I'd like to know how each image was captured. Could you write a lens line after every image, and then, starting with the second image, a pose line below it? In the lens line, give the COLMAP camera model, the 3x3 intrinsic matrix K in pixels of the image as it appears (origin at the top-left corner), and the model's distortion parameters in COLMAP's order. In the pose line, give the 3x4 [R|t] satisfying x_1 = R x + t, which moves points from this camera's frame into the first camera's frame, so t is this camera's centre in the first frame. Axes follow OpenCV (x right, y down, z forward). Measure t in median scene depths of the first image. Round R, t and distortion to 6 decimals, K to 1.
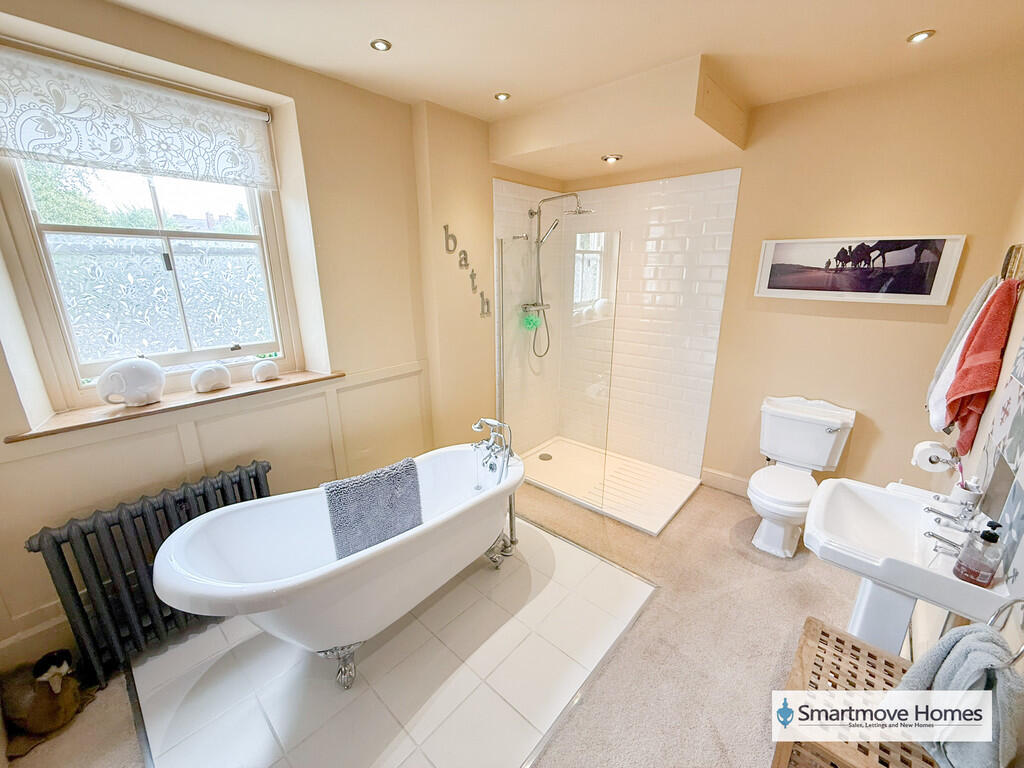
lens RADIAL K [[407.5, 0, 508.8], [0, 407.5, 382.6], [0, 0, 1]] dist [-0.000152, -0.000149]
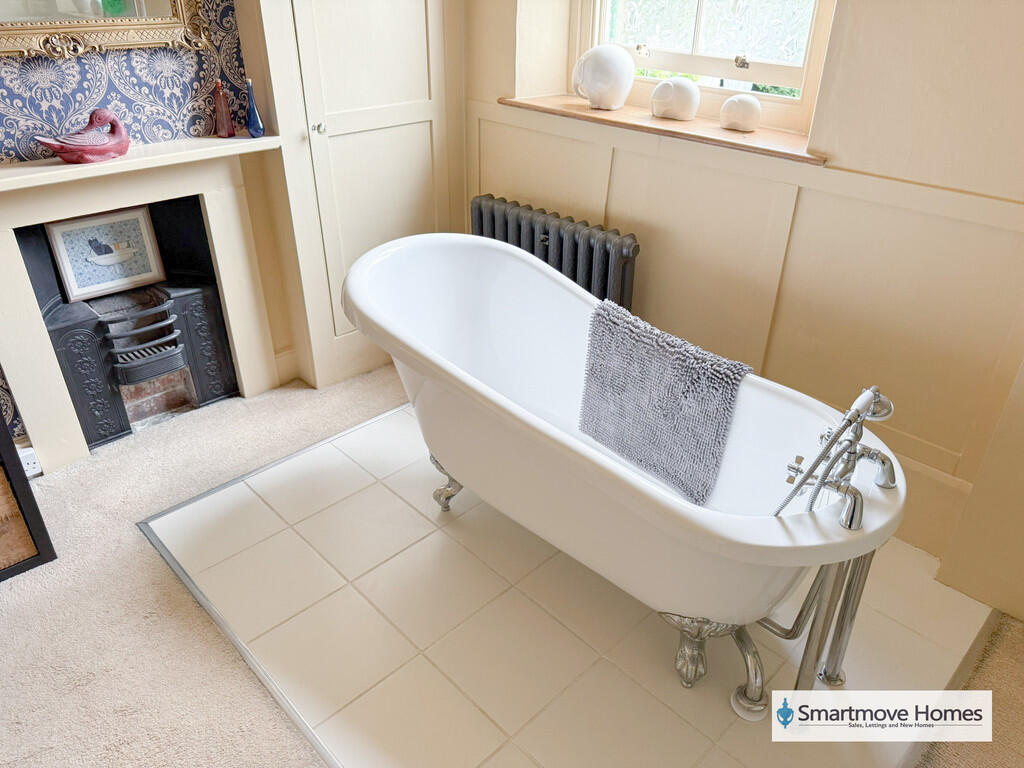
lens RADIAL K [[732.6, 0, 512.0], [0, 732.6, 384.0], [0, 0, 1]] dist [0.060218, -0.062945]
pose [[-0.078955, 0.496600, -0.864381, 0.584503], [-0.280655, 0.820942, 0.497279, -0.159724], [0.956556, 0.281855, 0.074556, 0.810474]]
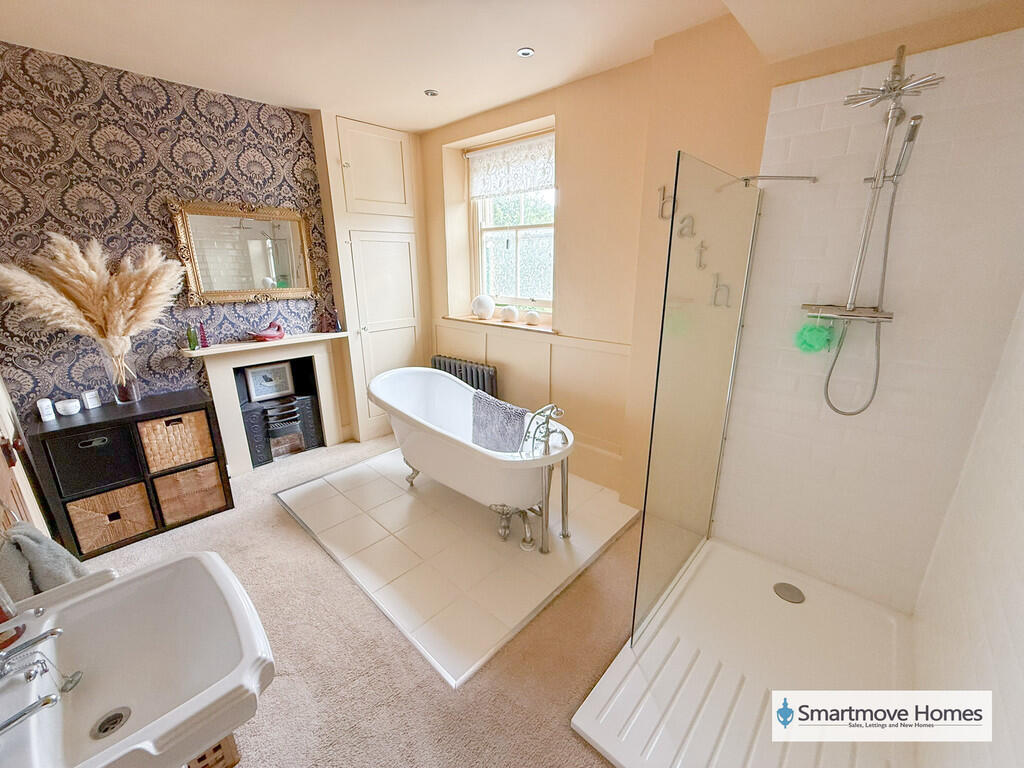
lens RADIAL K [[407.5, 0, 508.8], [0, 407.5, 382.6], [0, 0, 1]] dist [-0.000152, -0.000149]
pose [[-0.027573, 0.281631, -0.959127, 0.973091], [-0.269194, 0.921953, 0.278455, -0.222889], [0.962691, 0.265869, 0.050392, 1.019140]]
